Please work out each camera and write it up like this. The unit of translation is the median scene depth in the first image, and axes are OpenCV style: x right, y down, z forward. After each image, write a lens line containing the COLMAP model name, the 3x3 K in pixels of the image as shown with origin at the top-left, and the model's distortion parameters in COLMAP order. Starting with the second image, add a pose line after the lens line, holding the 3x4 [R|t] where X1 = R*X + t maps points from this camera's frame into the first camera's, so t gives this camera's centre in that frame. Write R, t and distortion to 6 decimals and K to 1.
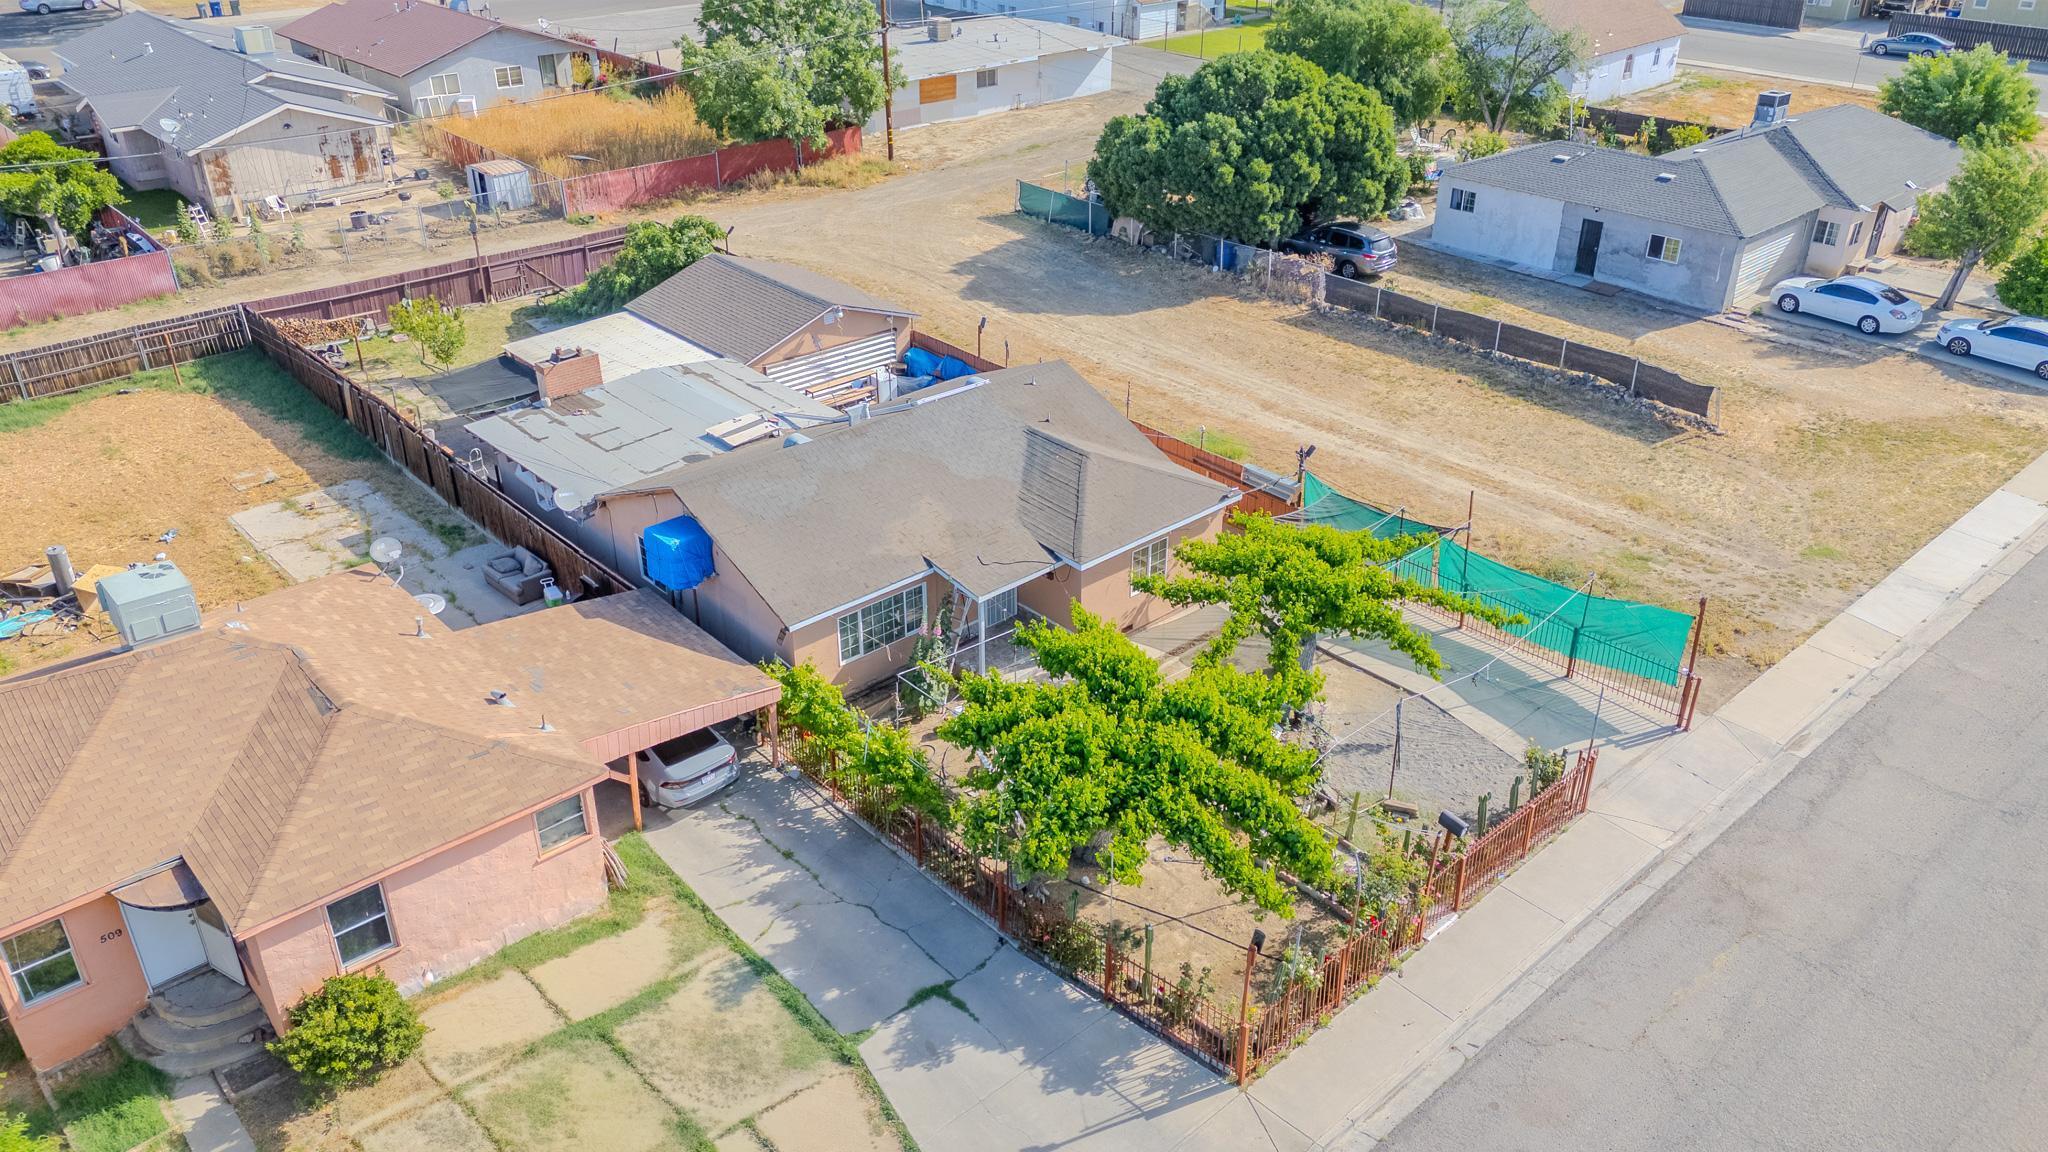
lens RADIAL K [[1514.4, 0, 1024.0], [0, 1514.4, 576.0], [0, 0, 1]] dist [0.067530, -0.072869]
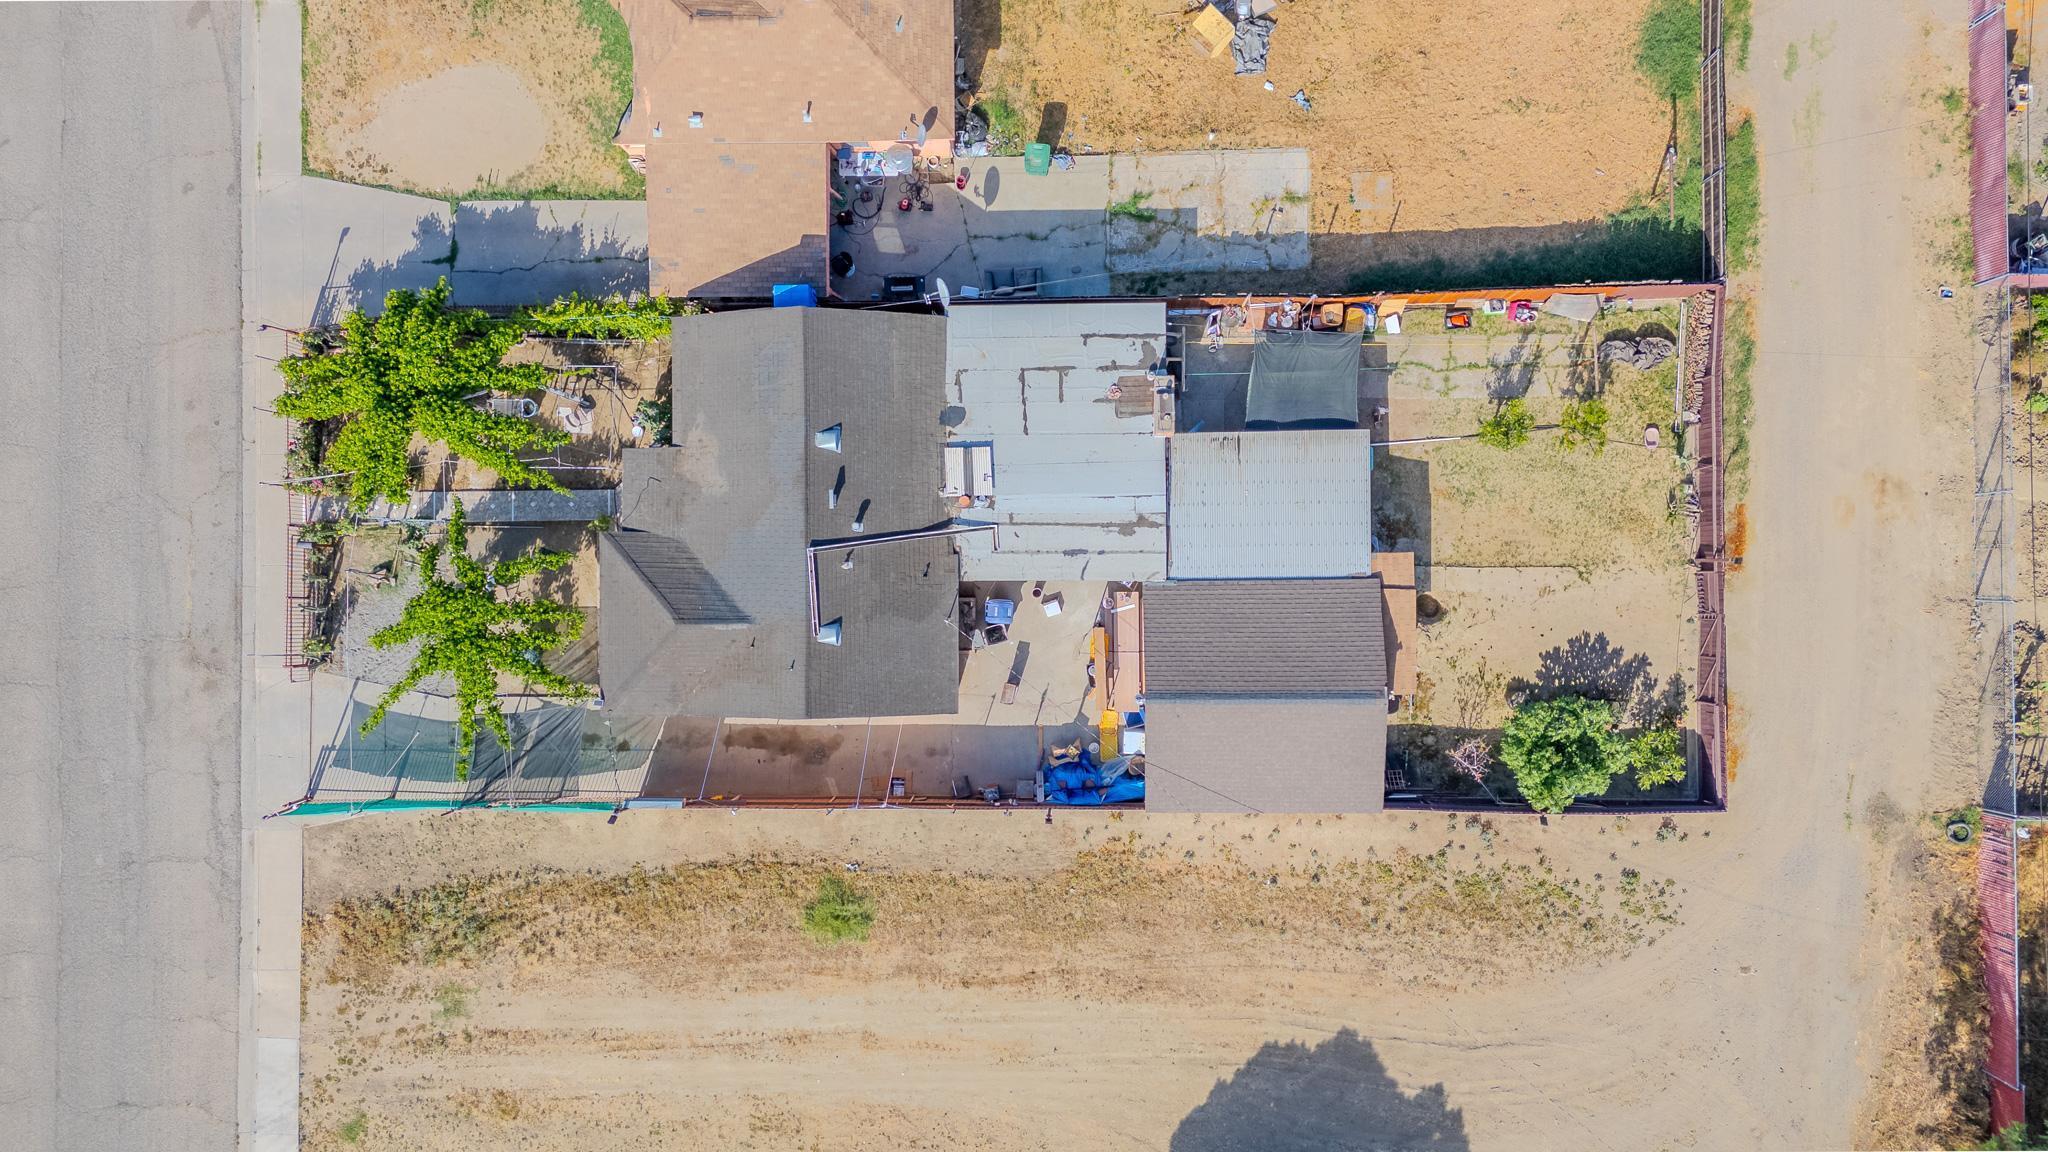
lens RADIAL K [[1514.4, 0, 1024.0], [0, 1514.4, 576.0], [0, 0, 1]] dist [0.067530, -0.072869]
pose [[-0.665295, 0.746279, 0.021230, -0.126584], [-0.318337, -0.309284, 0.896105, -0.807008], [0.675311, 0.589416, 0.443333, 0.407106]]
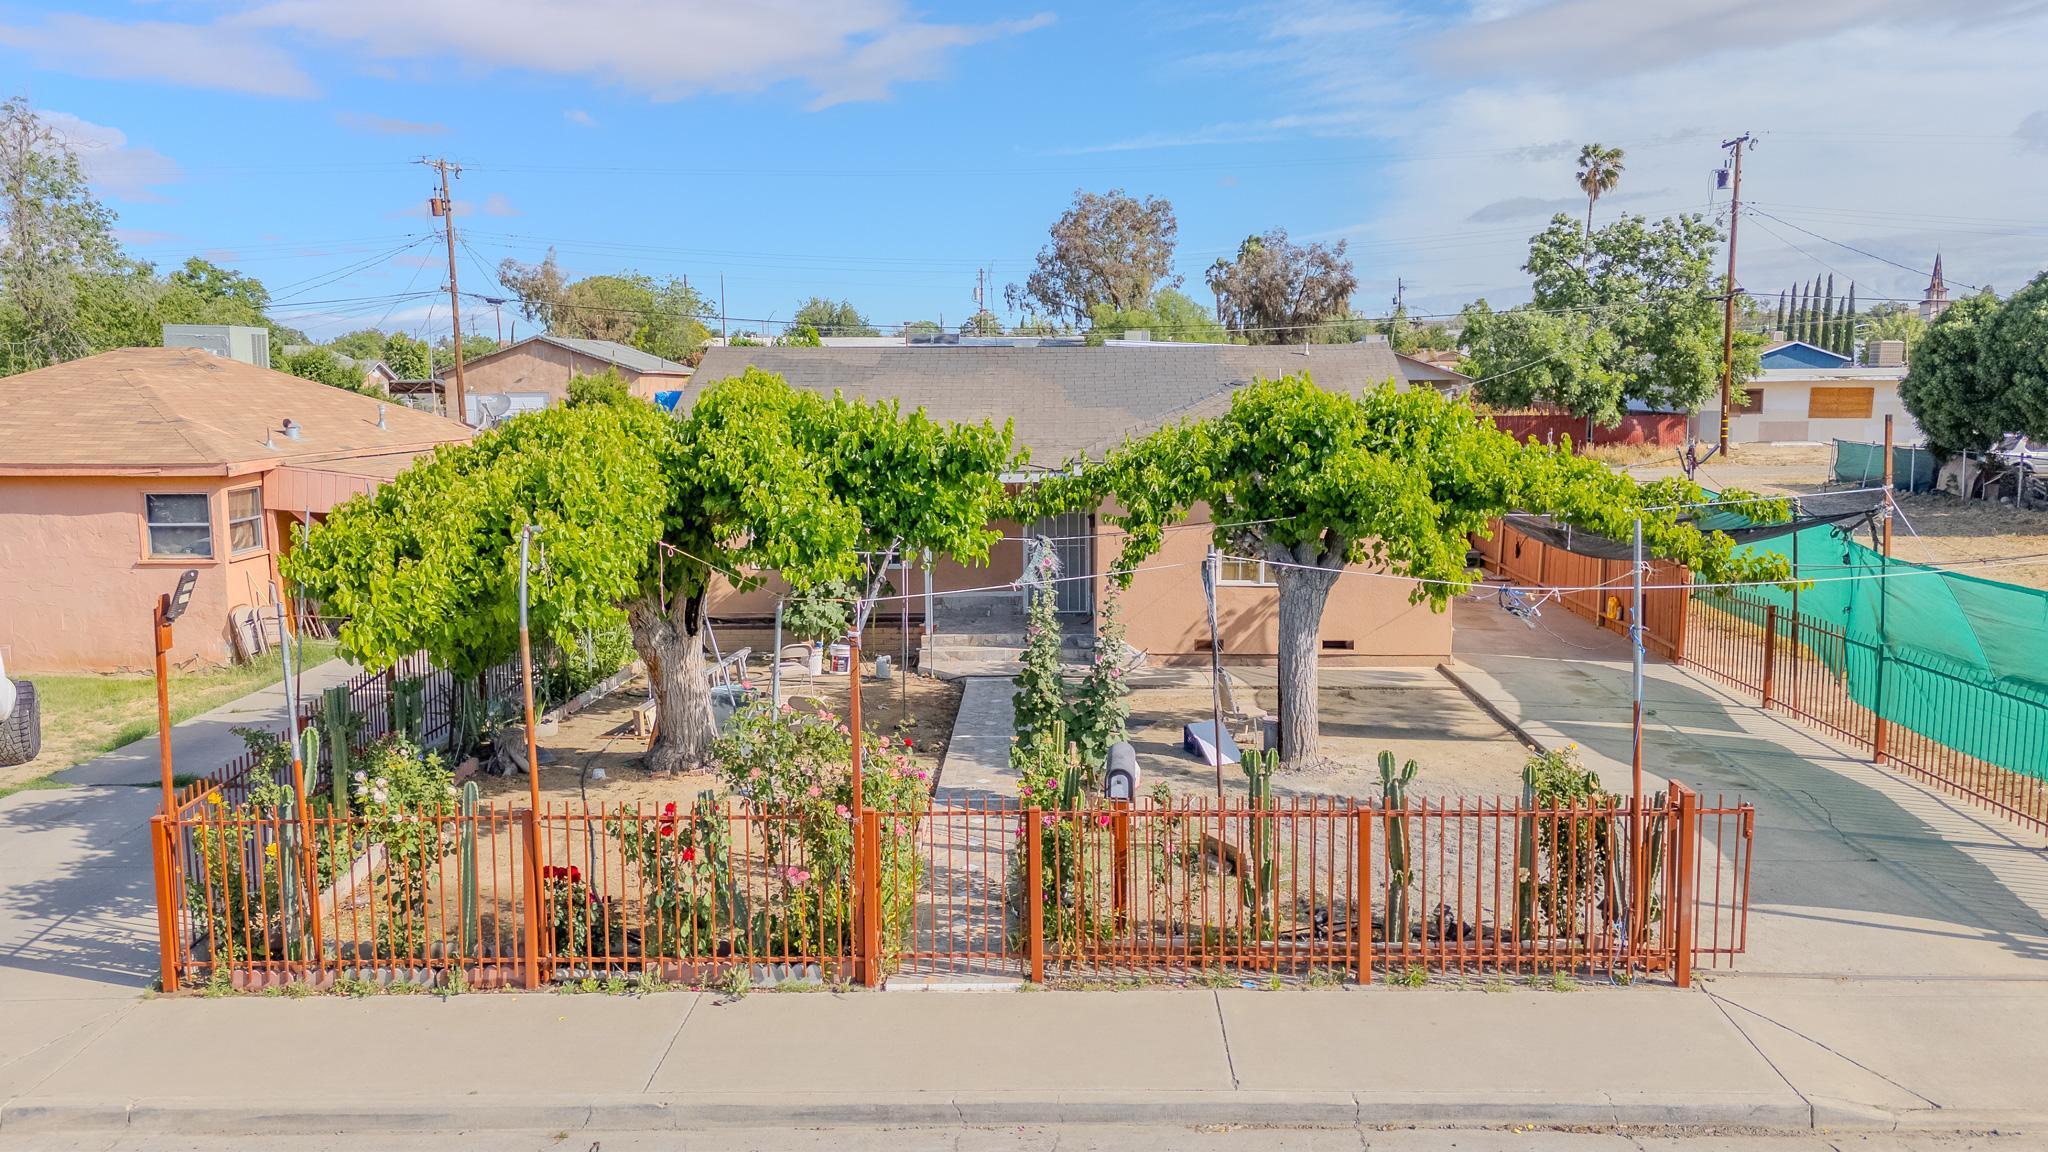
lens RADIAL K [[1514.4, 0, 1024.0], [0, 1514.4, 576.0], [0, 0, 1]] dist [0.067530, -0.072869]
pose [[0.724331, 0.092736, -0.683187, 0.264690], [-0.329836, 0.916770, -0.225257, 0.106653], [0.605436, 0.388500, 0.694633, 0.350375]]
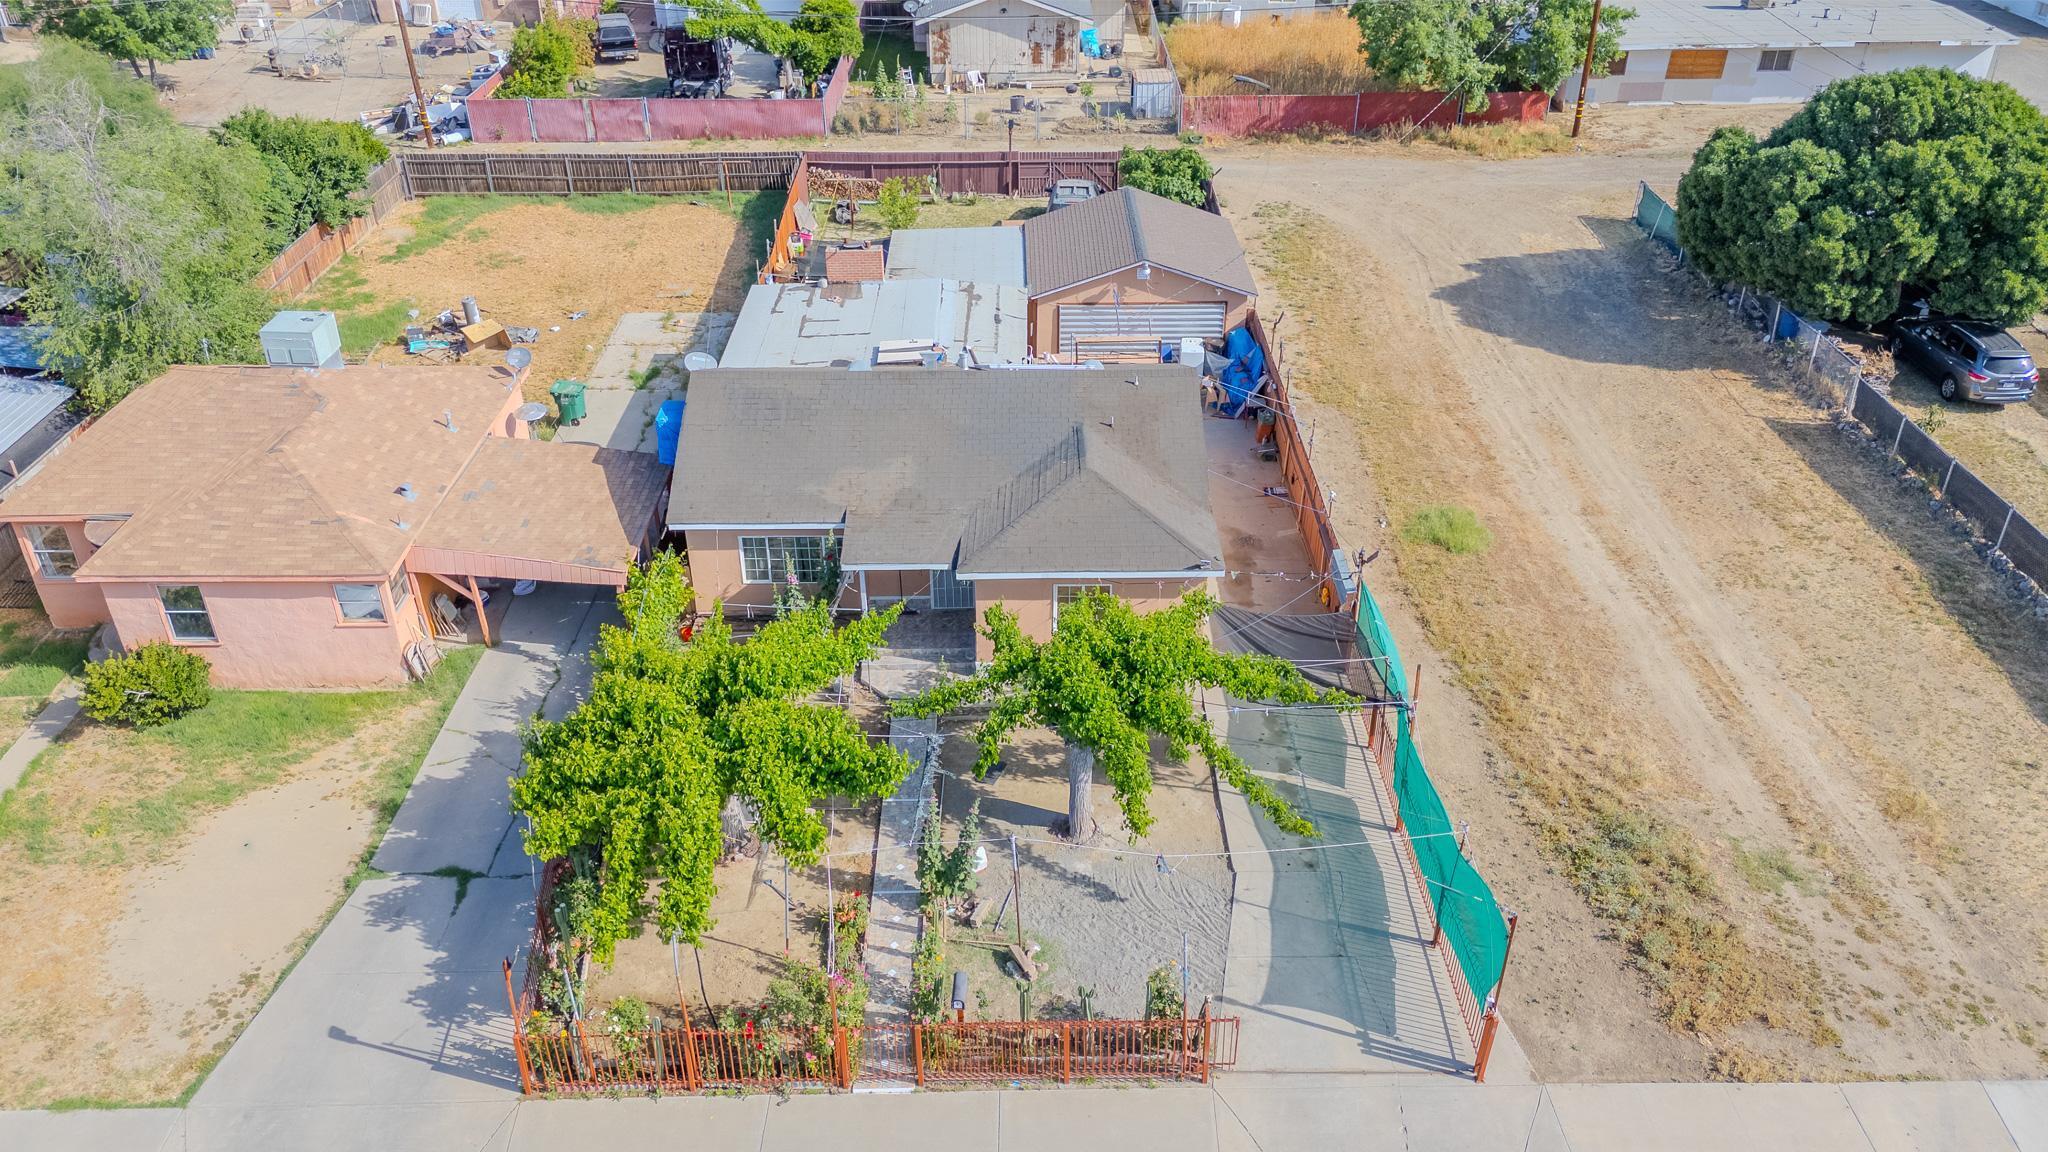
lens RADIAL K [[1514.3, 0, 1015.6], [0, 1514.3, 563.5], [0, 0, 1]] dist [0.073460, -0.086800]
pose [[0.743944, 0.339647, -0.575488, 0.354541], [-0.315819, 0.937654, 0.145129, -0.094228], [0.588902, 0.073783, 0.804830, 0.167701]]
